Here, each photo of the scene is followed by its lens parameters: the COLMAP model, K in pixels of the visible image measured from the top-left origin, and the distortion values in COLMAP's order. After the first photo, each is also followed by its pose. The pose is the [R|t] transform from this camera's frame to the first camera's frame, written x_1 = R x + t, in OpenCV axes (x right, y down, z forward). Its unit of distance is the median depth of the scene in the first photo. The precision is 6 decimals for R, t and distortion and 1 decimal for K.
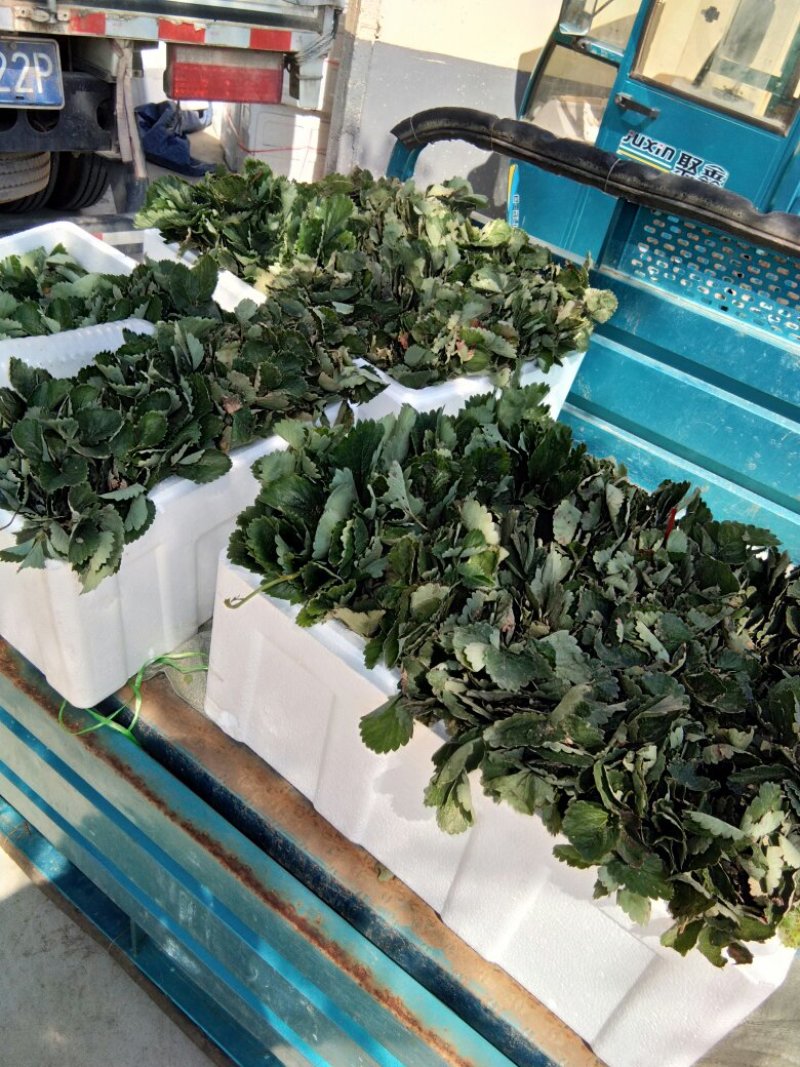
lens RADIAL K [[811.9, 0, 400.0], [0, 811.9, 533.5], [0, 0, 1]] dist [-0.002227, -0.000334]
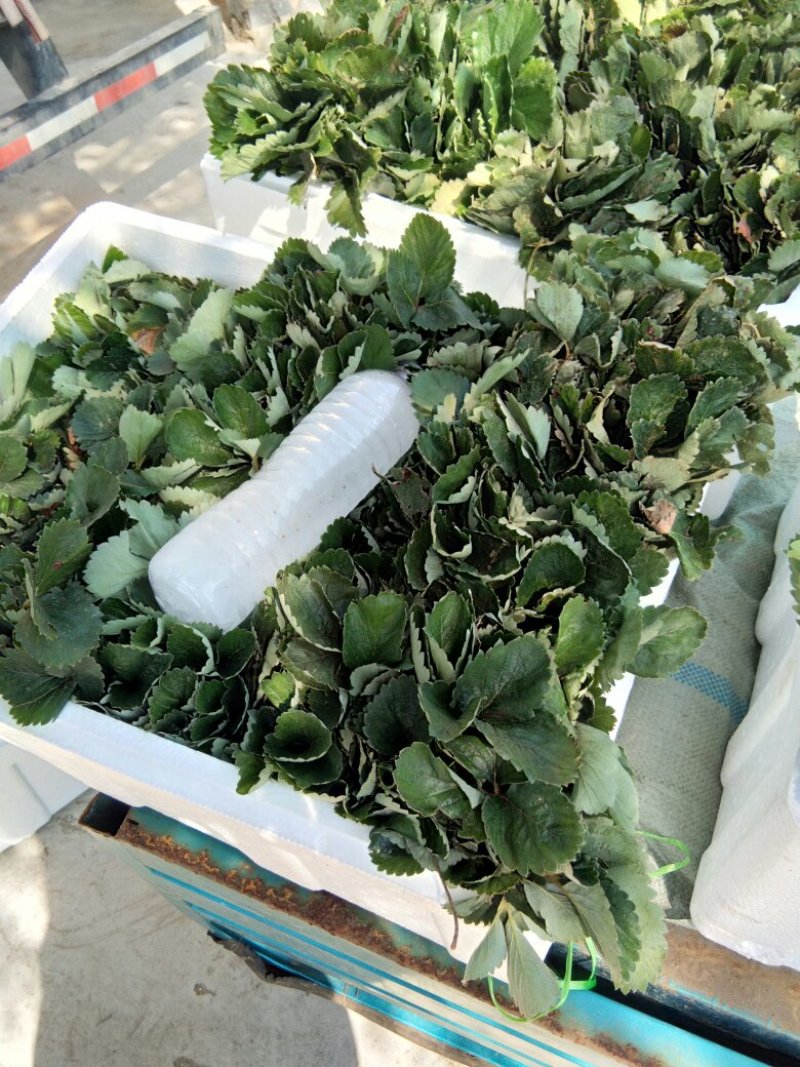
lens RADIAL K [[811.9, 0, 400.0], [0, 811.9, 533.5], [0, 0, 1]] dist [-0.002227, -0.000334]
pose [[0.944261, -0.324142, -0.057468, -0.251445], [0.327606, 0.908123, 0.260742, -0.253124], [-0.032330, -0.265035, 0.963697, 0.342295]]
